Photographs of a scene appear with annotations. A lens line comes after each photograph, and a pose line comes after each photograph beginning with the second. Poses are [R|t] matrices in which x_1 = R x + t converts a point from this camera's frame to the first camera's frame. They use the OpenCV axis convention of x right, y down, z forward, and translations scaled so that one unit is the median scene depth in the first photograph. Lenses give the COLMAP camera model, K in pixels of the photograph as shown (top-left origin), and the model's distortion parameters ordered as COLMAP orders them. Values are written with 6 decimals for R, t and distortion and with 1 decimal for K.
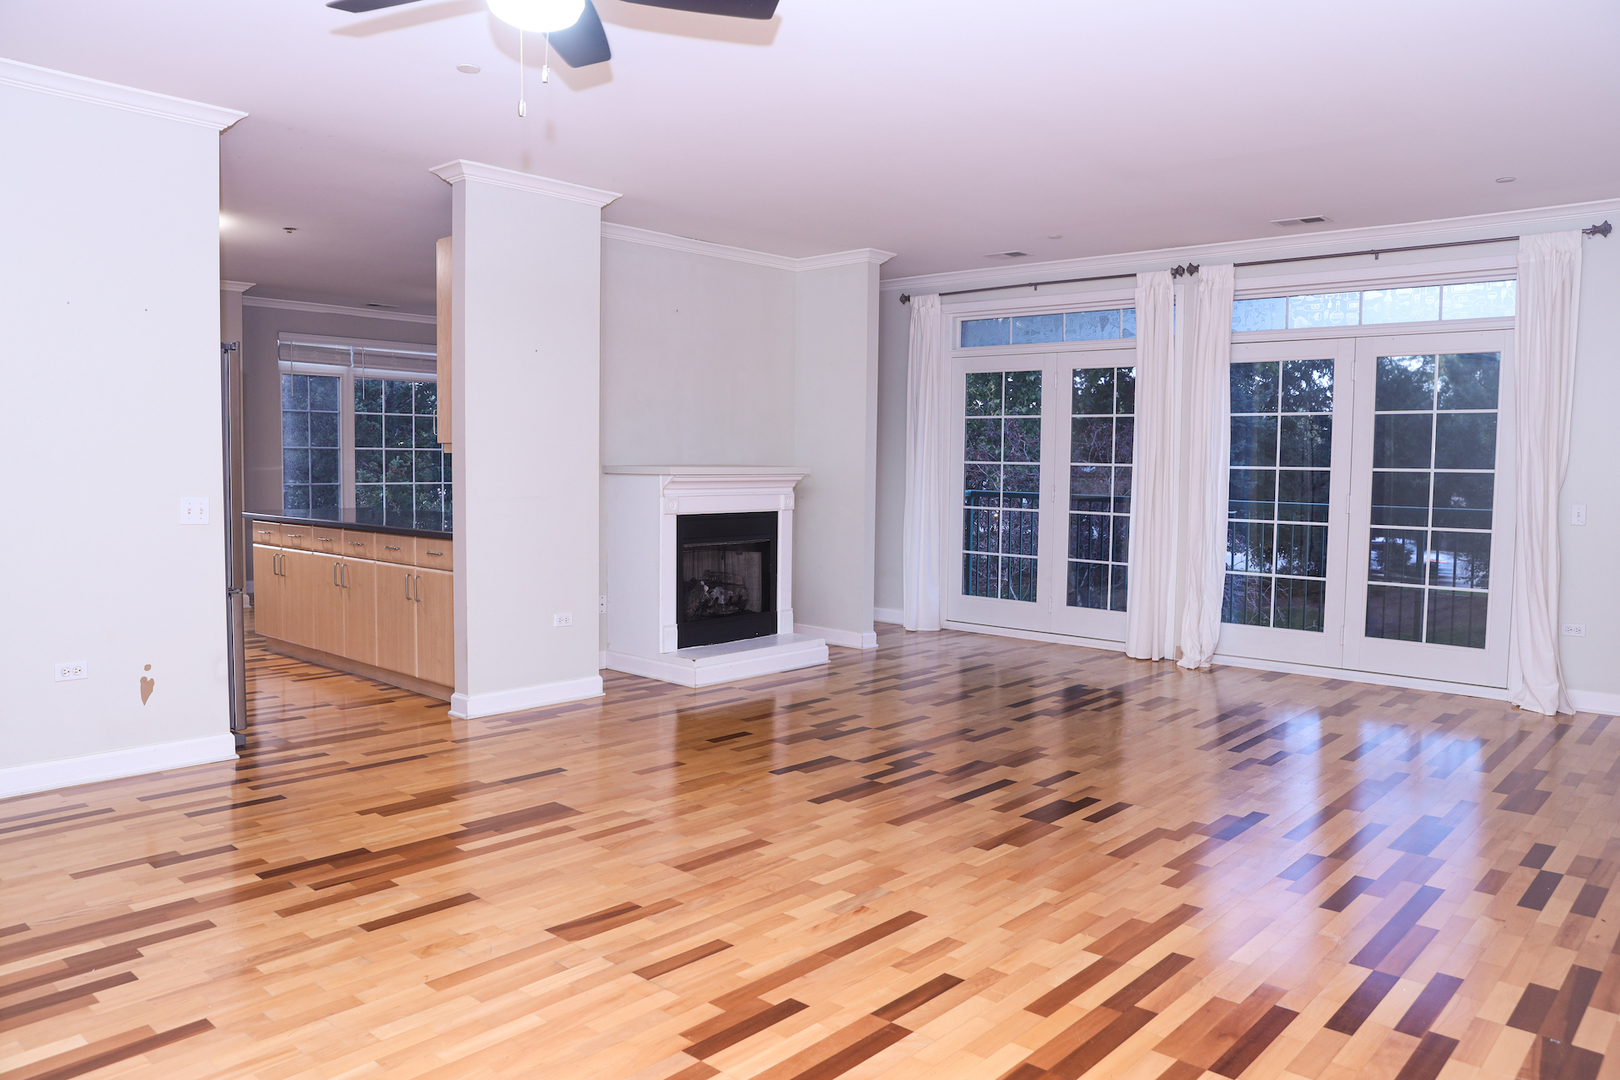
lens RADIAL K [[1093.7, 0, 836.9], [0, 1093.7, 532.7], [0, 0, 1]] dist [-0.098929, 0.058782]
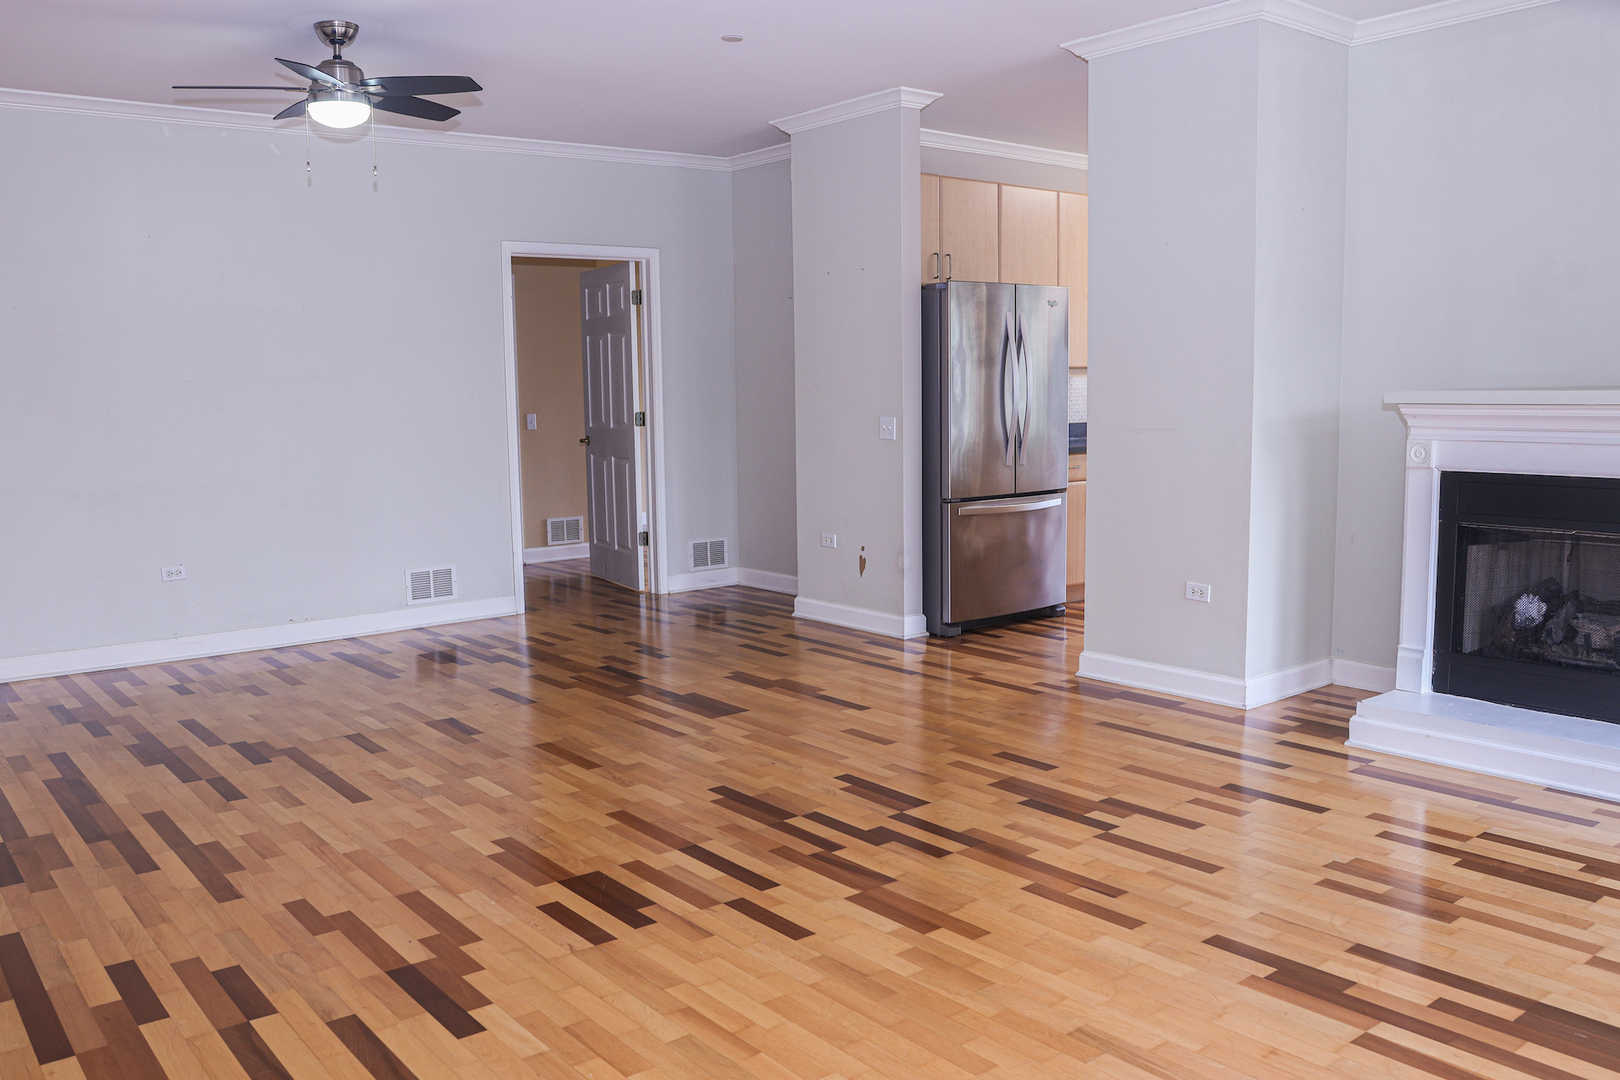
lens RADIAL K [[1294.9, 0, 806.4], [0, 1294.9, 543.4], [0, 0, 1]] dist [-0.099457, 0.054975]
pose [[-0.142261, 0.112407, -0.983426, 1.031758], [-0.051597, 0.991338, 0.120775, -0.074280], [0.988483, 0.067923, -0.135229, 1.309533]]
